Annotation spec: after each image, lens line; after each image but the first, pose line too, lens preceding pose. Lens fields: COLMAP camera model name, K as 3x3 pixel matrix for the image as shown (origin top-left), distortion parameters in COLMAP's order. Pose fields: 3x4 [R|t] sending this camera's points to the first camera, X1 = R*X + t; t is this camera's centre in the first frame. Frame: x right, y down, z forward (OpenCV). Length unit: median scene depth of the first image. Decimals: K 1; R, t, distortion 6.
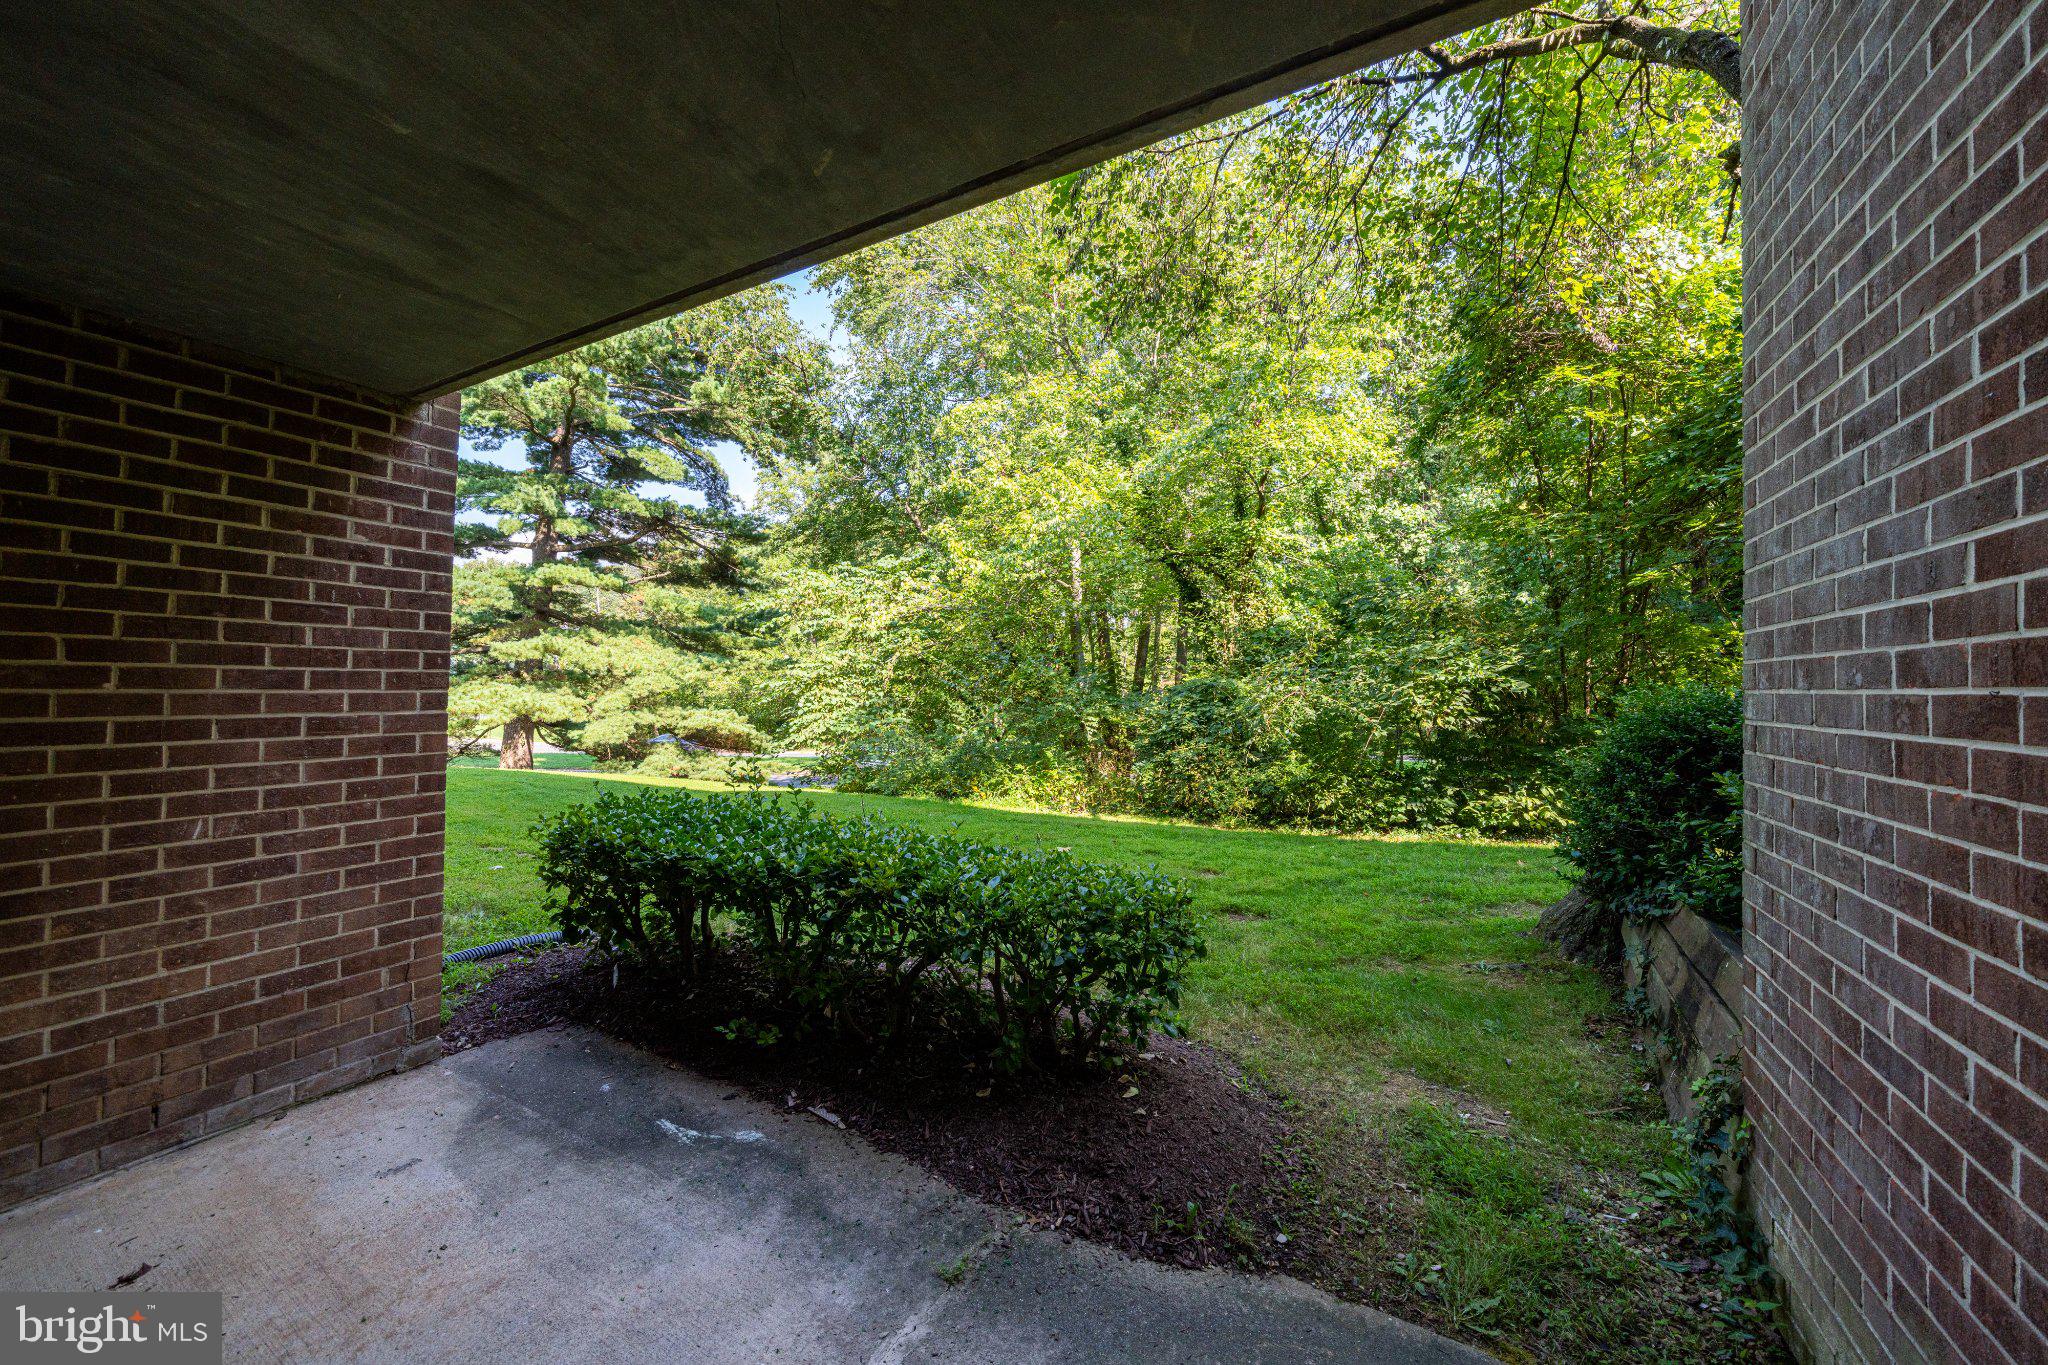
lens RADIAL K [[737.2, 0, 1024.6], [0, 737.2, 680.8], [0, 0, 1]] dist [0.000057, 0.000033]
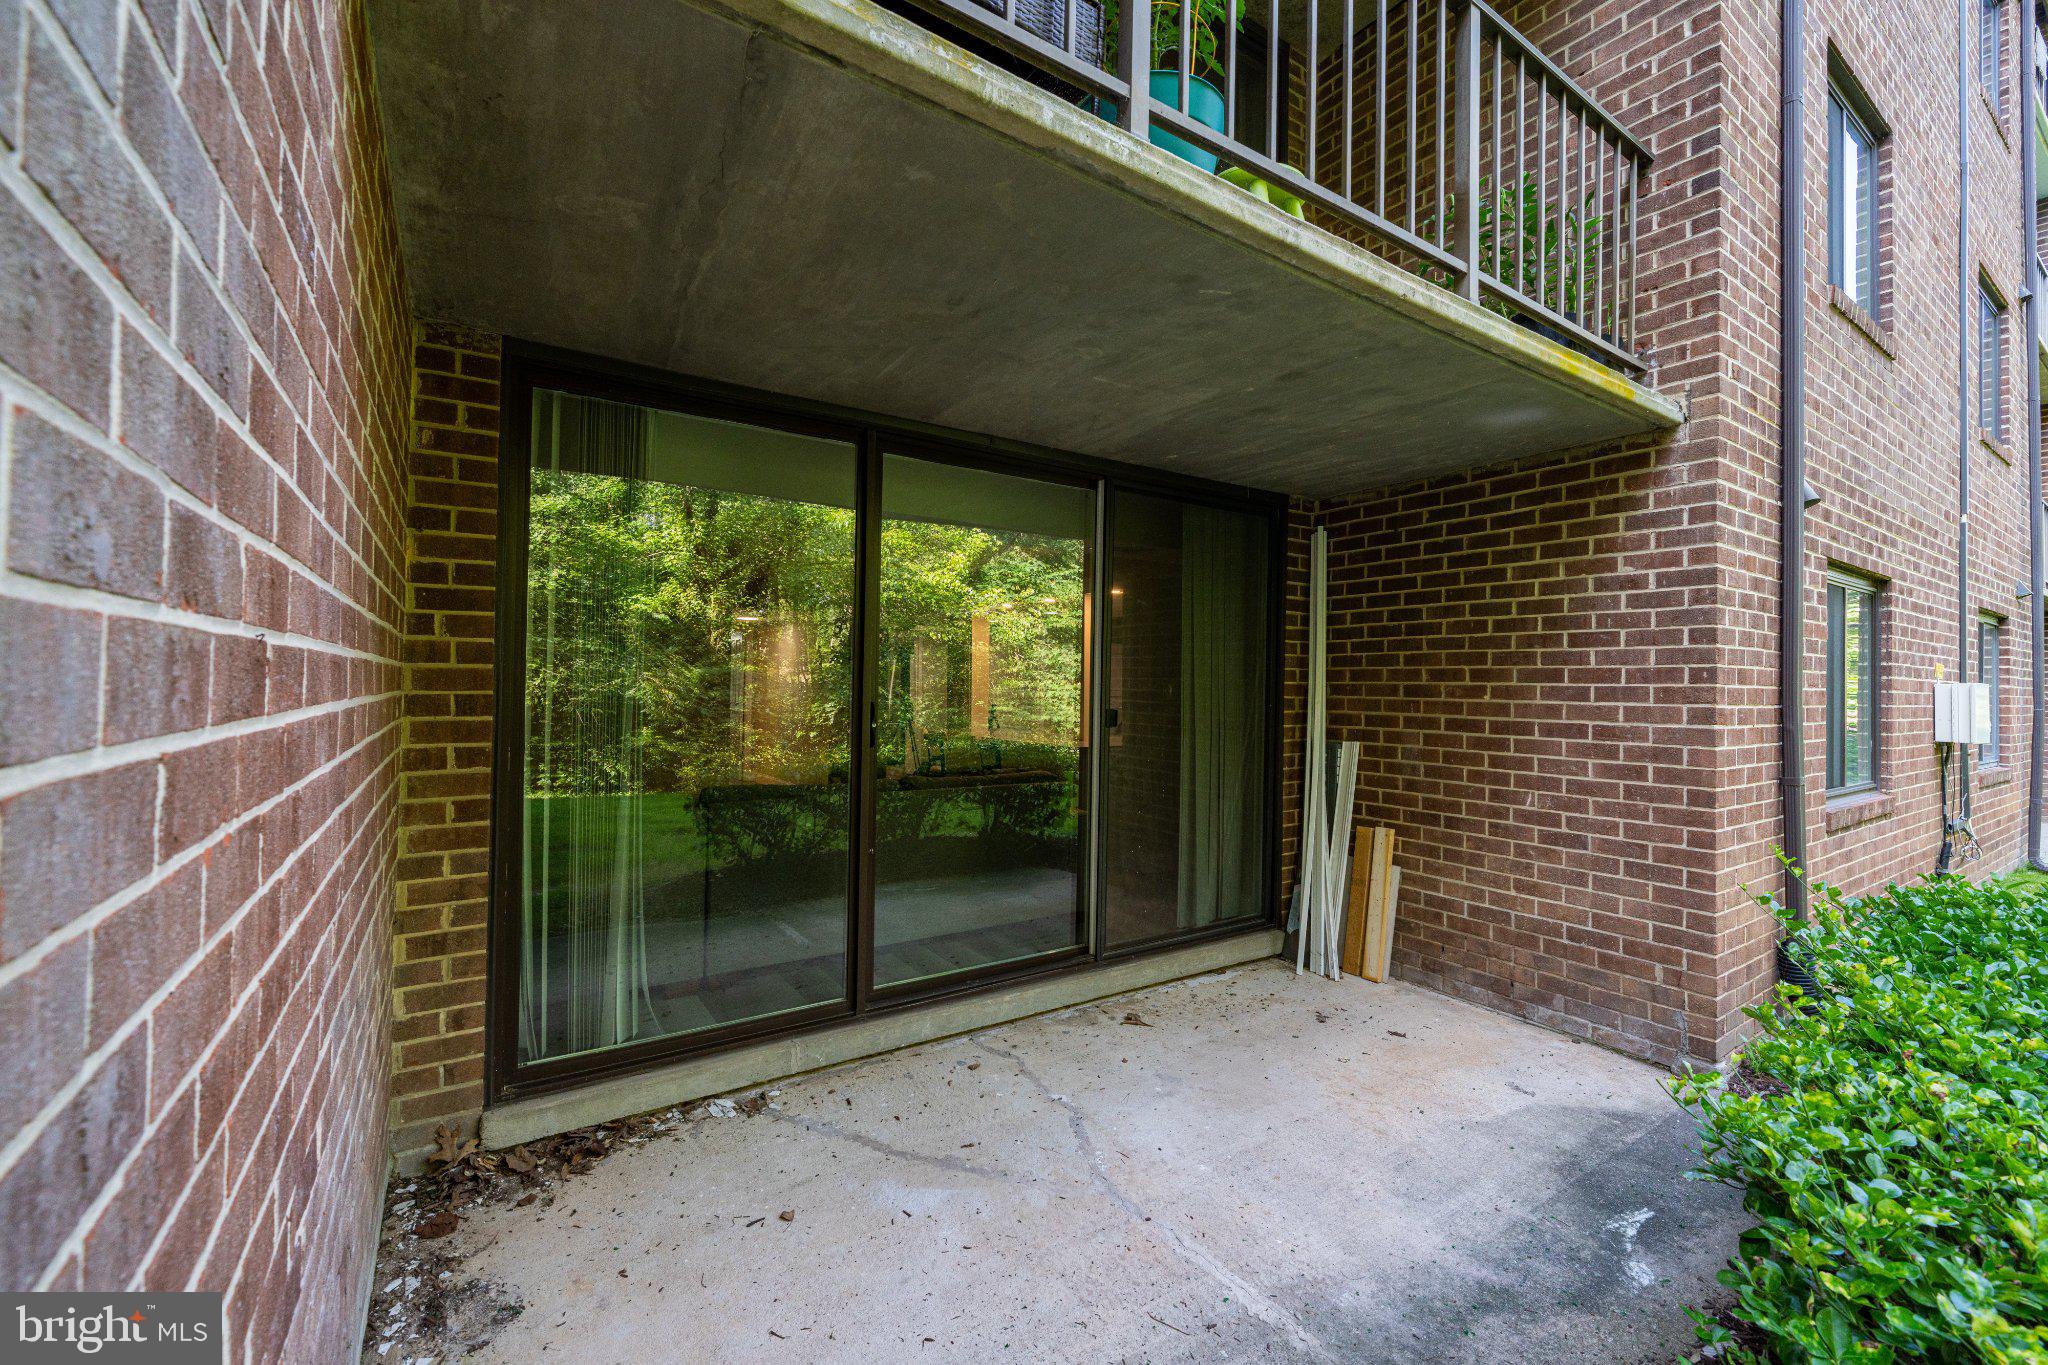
lens RADIAL K [[833.1, 0, 1021.9], [0, 833.1, 683.2], [0, 0, 1]] dist [-0.000304, -0.000042]
pose [[-0.446304, -0.023776, -0.894565, 0.679249], [-0.017028, 0.999692, -0.018074, 0.021713], [0.894719, 0.007166, -0.446572, 0.762175]]
